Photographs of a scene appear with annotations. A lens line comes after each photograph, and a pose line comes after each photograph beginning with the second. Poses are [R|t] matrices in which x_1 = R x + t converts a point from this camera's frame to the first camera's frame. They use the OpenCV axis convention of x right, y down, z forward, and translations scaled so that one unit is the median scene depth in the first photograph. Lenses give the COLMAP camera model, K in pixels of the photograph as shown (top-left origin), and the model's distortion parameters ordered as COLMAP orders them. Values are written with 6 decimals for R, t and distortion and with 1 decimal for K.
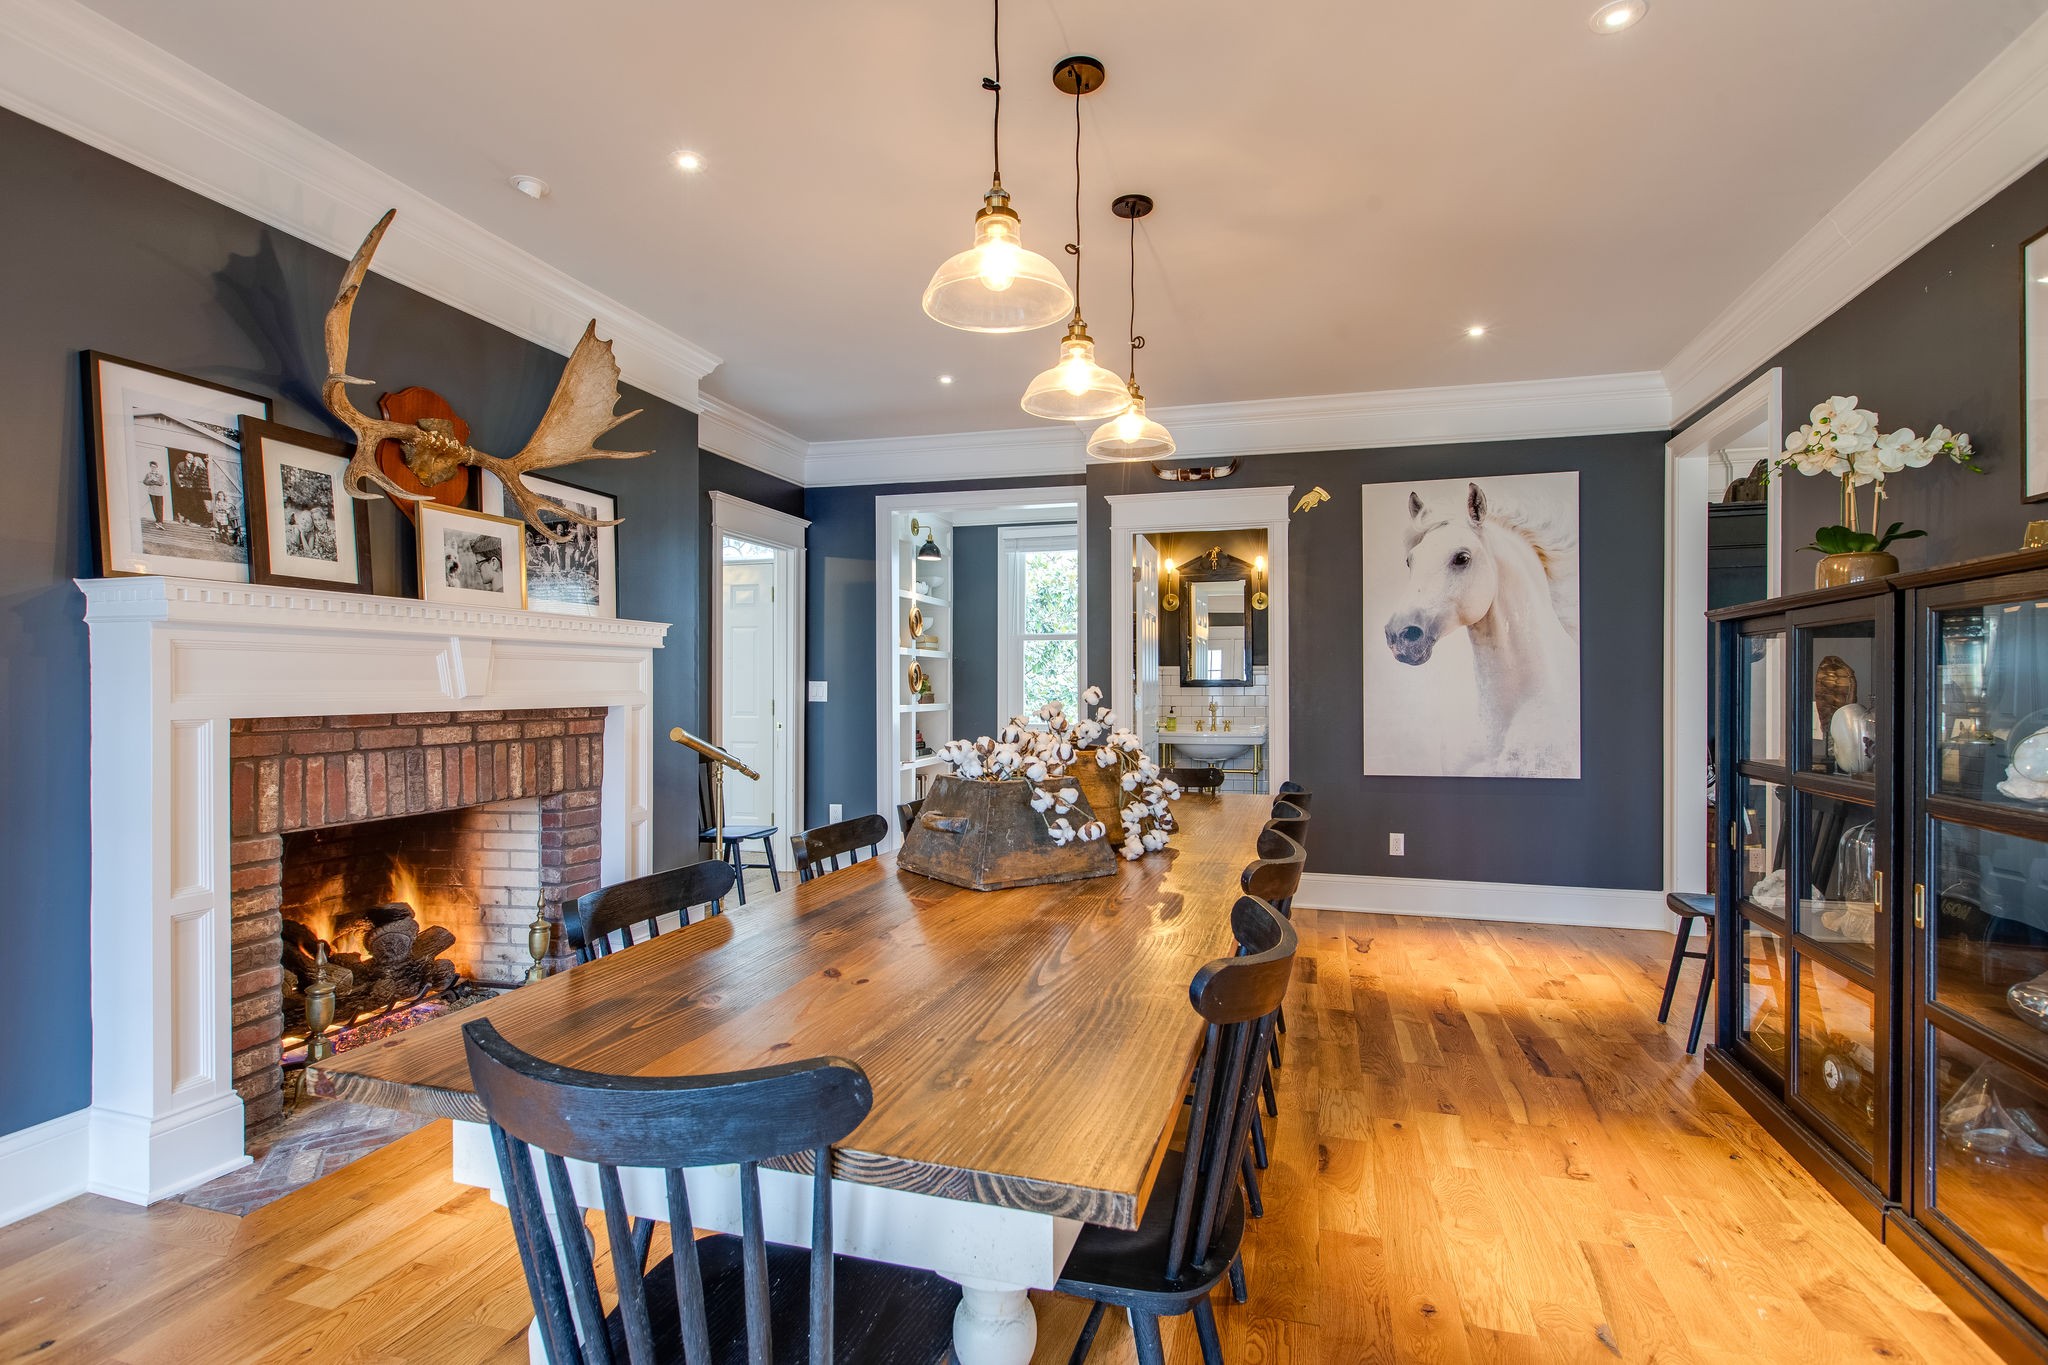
lens RADIAL K [[976.7, 0, 1037.8], [0, 976.7, 692.7], [0, 0, 1]] dist [-0.000082, 0.000069]
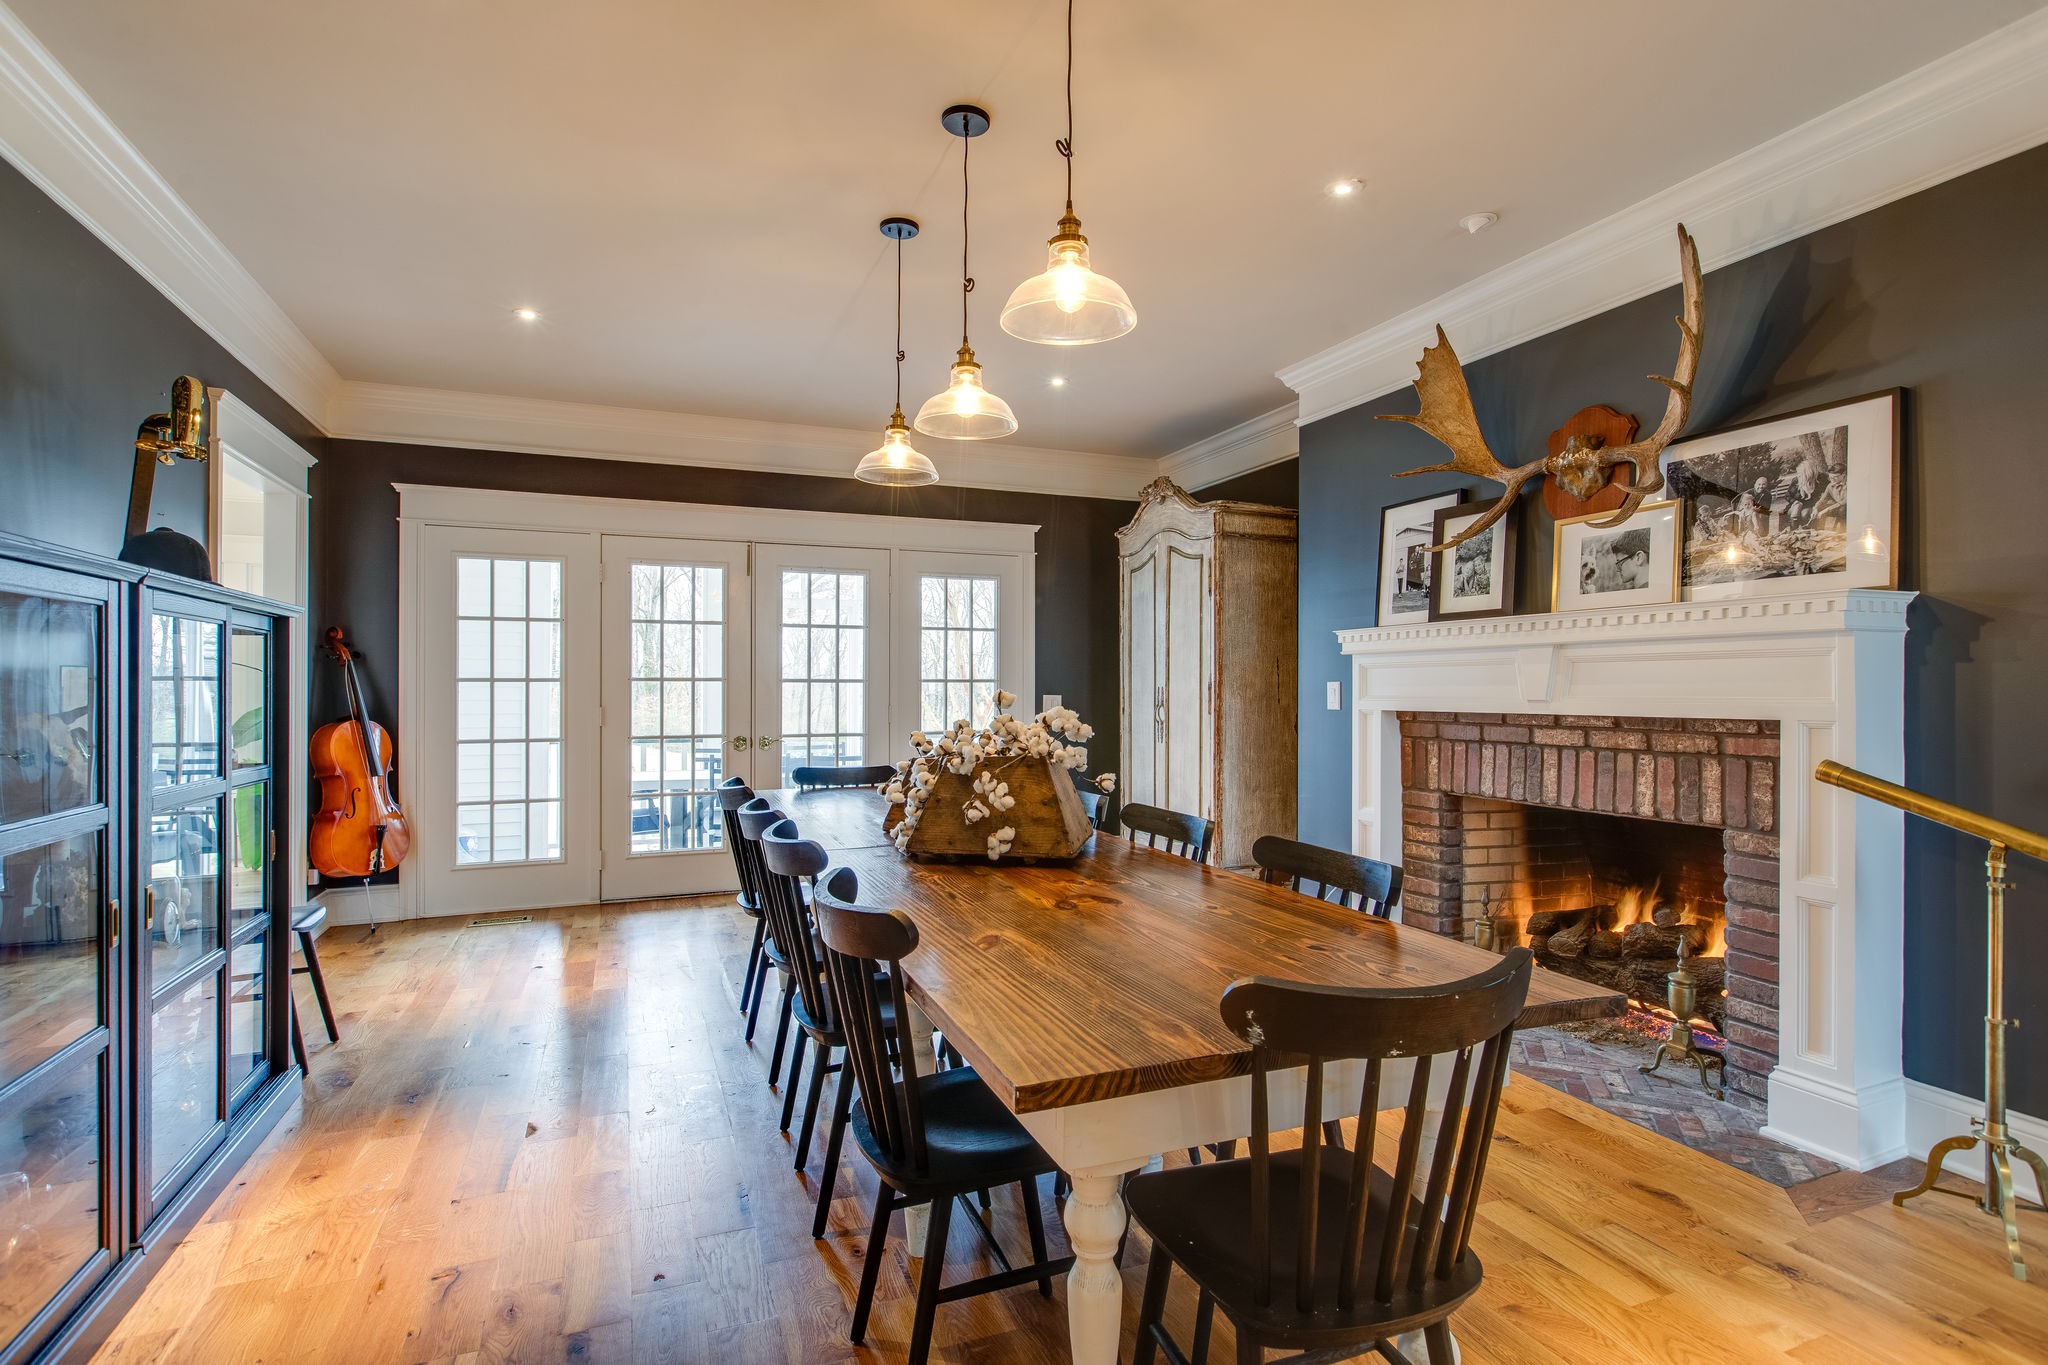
lens RADIAL K [[976.7, 0, 1037.0], [0, 976.7, 682.1], [0, 0, 1]] dist [-0.000082, 0.000069]
pose [[-0.775428, 0.001875, -0.631433, 0.507550], [0.001505, 0.999998, 0.001122, -0.018404], [0.631434, -0.000080, -0.775430, 1.473578]]
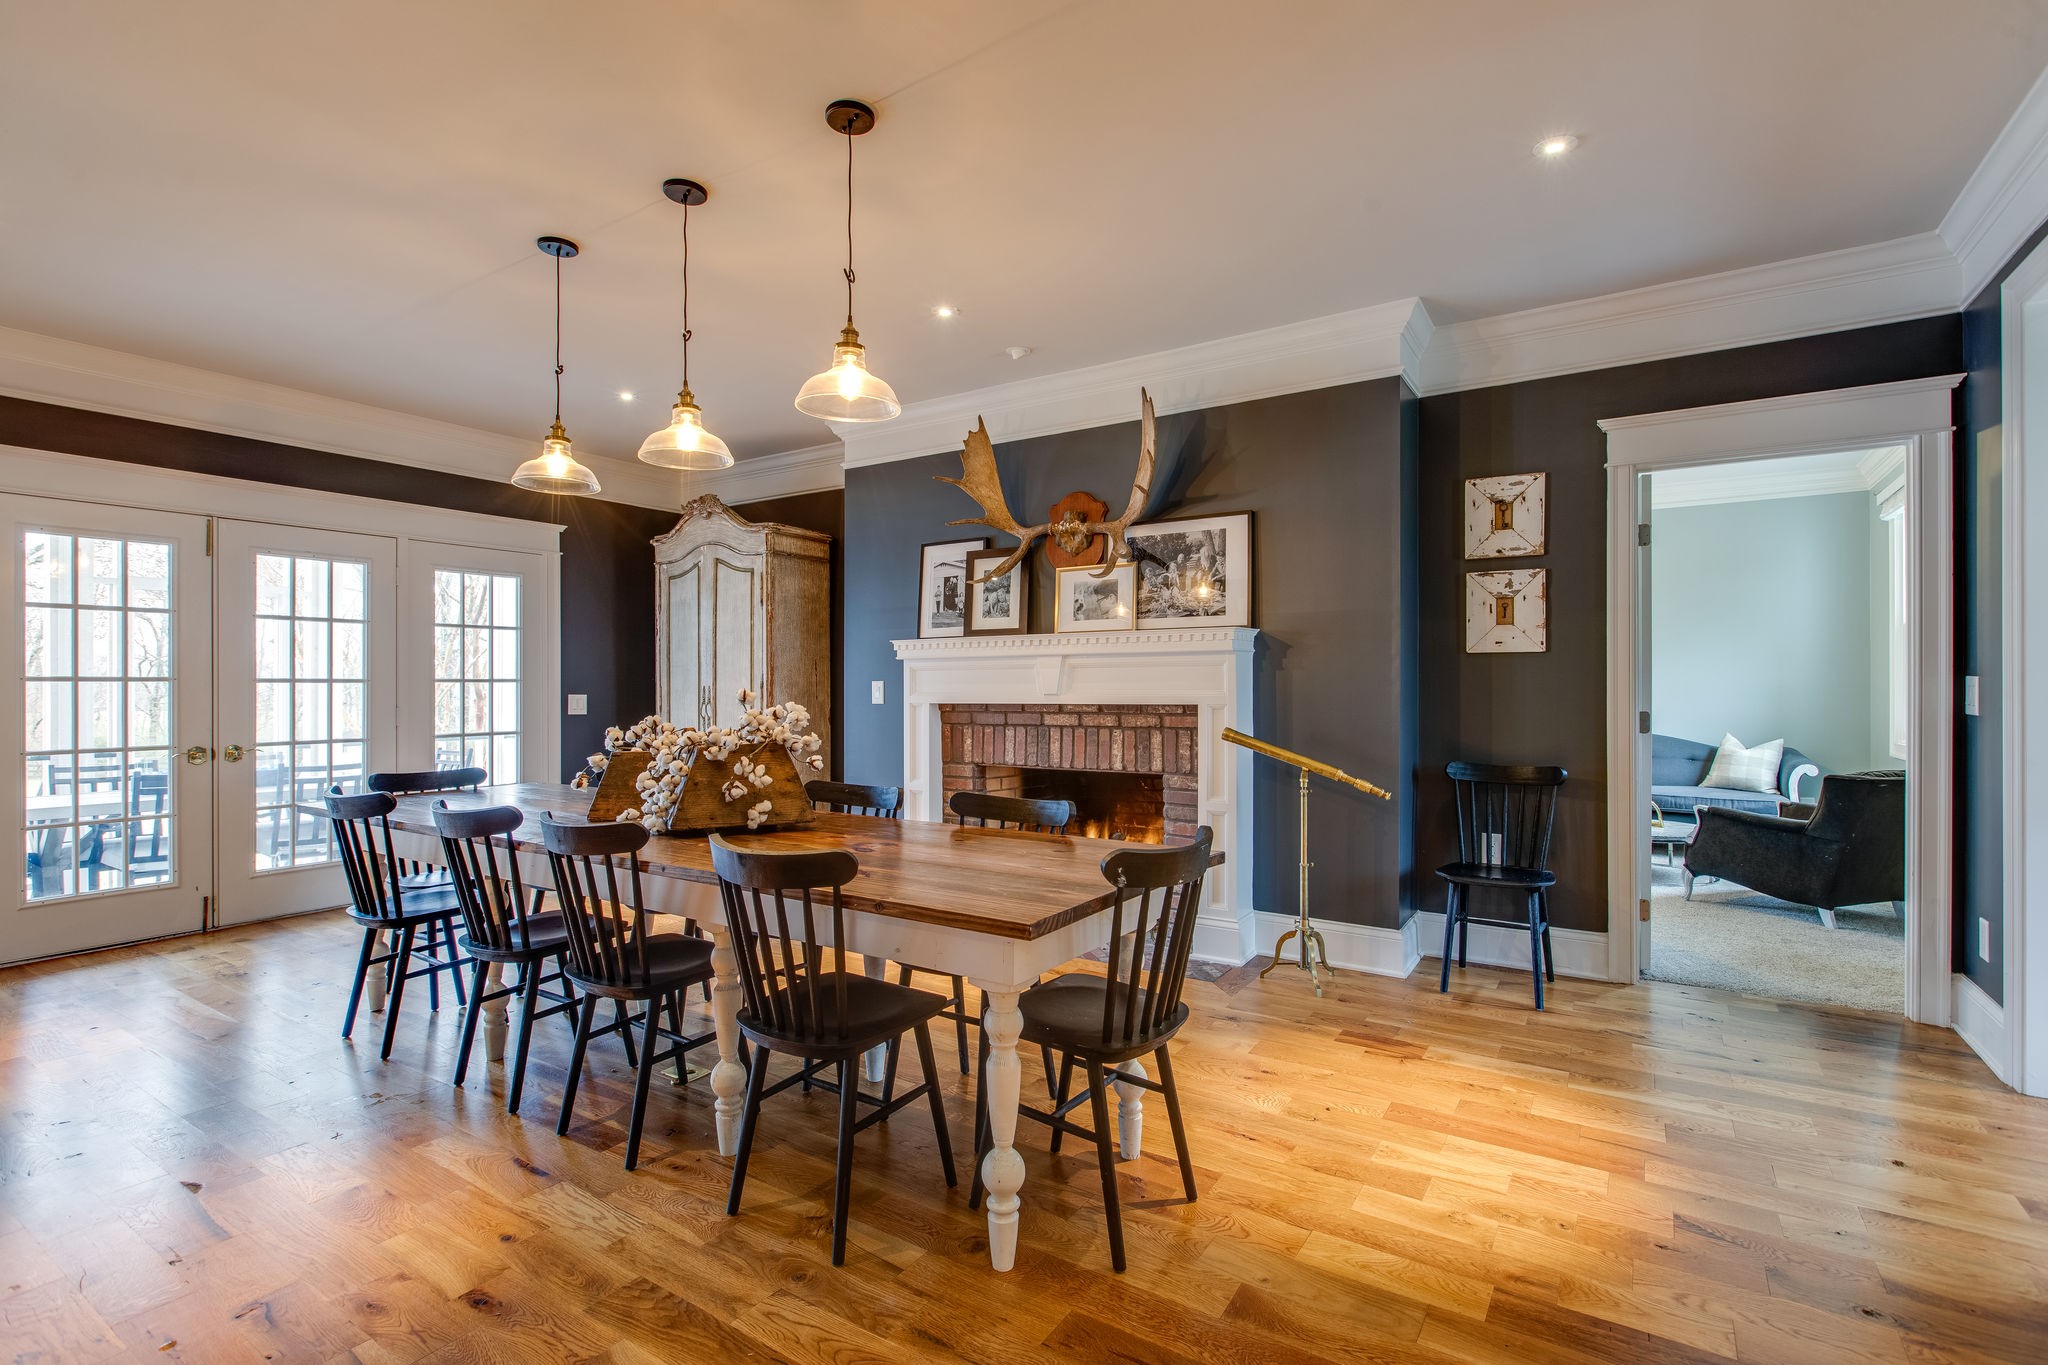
lens RADIAL K [[944.3, 0, 1007.6], [0, 944.3, 679.8], [0, 0, 1]] dist [-0.002591, 0.001039]
pose [[-0.286805, 0.001651, -0.957987, 0.833658], [0.001695, 0.999998, 0.001216, -0.020739], [0.957987, -0.001275, -0.286807, 1.350330]]
